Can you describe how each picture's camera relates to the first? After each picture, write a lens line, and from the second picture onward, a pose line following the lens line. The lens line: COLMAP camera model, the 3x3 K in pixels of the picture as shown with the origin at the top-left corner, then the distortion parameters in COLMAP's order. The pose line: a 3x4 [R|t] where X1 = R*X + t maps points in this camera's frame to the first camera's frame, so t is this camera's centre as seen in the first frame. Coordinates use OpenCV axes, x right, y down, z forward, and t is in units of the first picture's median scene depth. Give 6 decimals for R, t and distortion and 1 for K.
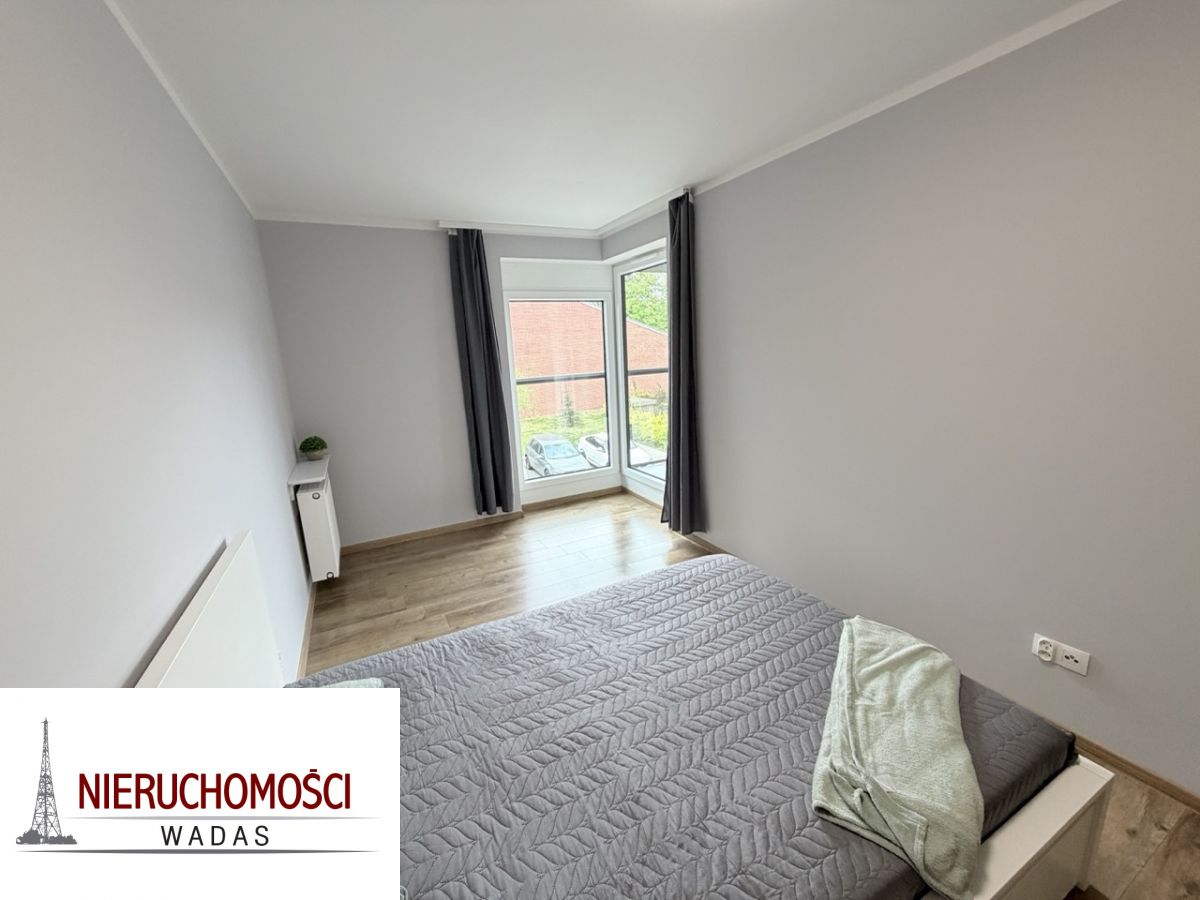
lens RADIAL K [[476.1, 0, 589.4], [0, 476.1, 450.1], [0, 0, 1]] dist [-0.000100, -0.000336]
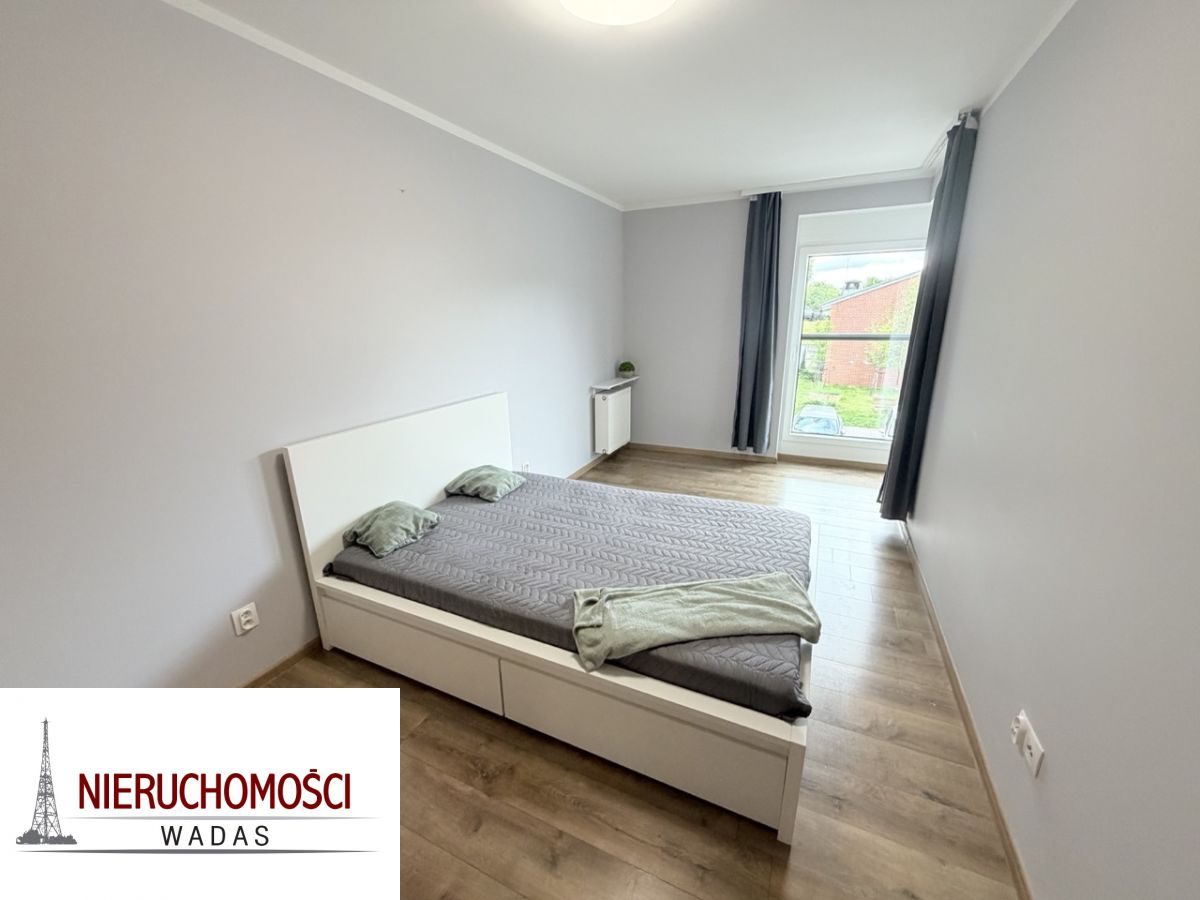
lens RADIAL K [[476.1, 0, 600.0], [0, 476.1, 451.4], [0, 0, 1]] dist [-0.000100, -0.000336]
pose [[0.623166, 0.258353, -0.738185, 0.486488], [-0.182079, 0.965853, 0.184325, -0.015228], [0.760599, 0.019543, 0.648928, -0.007745]]
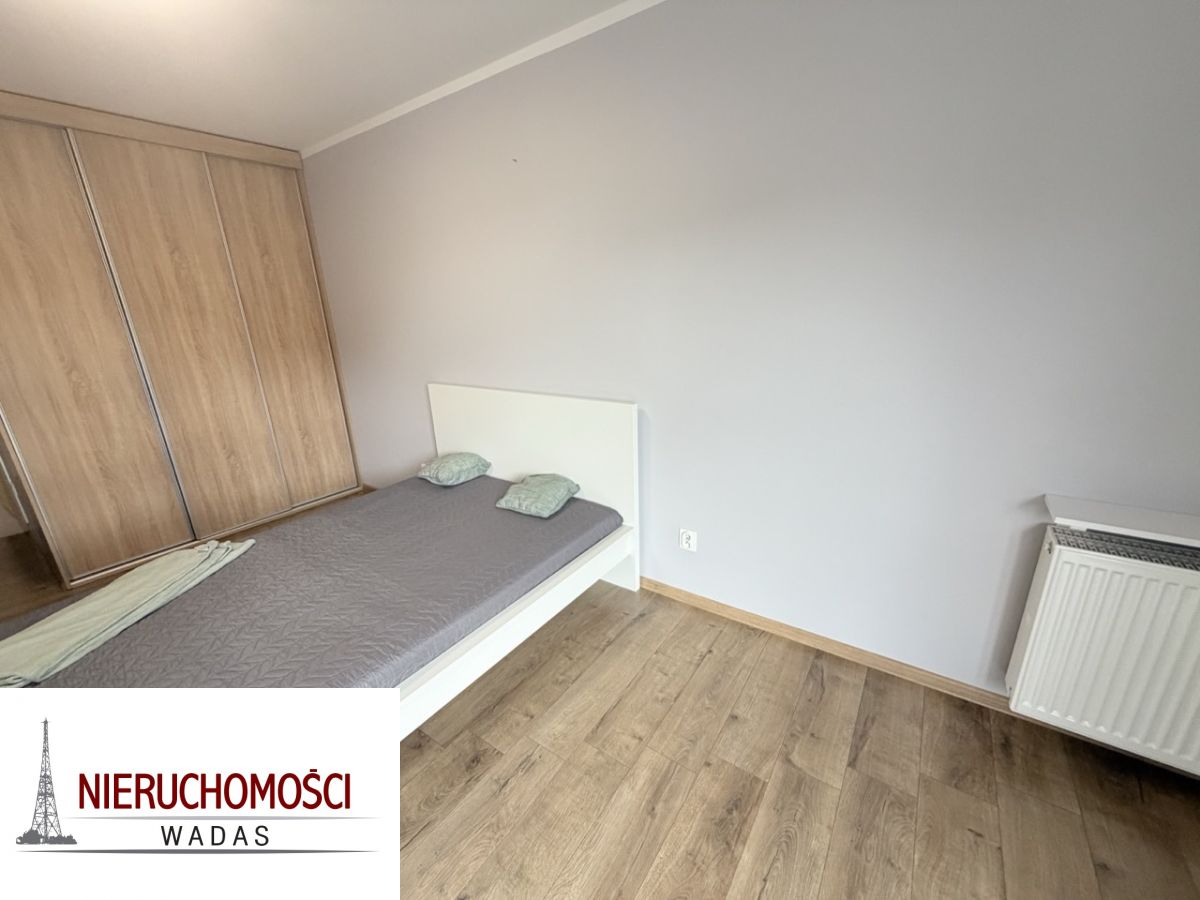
lens RADIAL K [[476.1, 0, 596.3], [0, 476.1, 448.8], [0, 0, 1]] dist [-0.000100, -0.000336]
pose [[-0.877286, 0.213734, -0.429751, 0.002838], [-0.025321, 0.873520, 0.486130, -0.167295], [0.479299, 0.437357, -0.760915, 0.885772]]
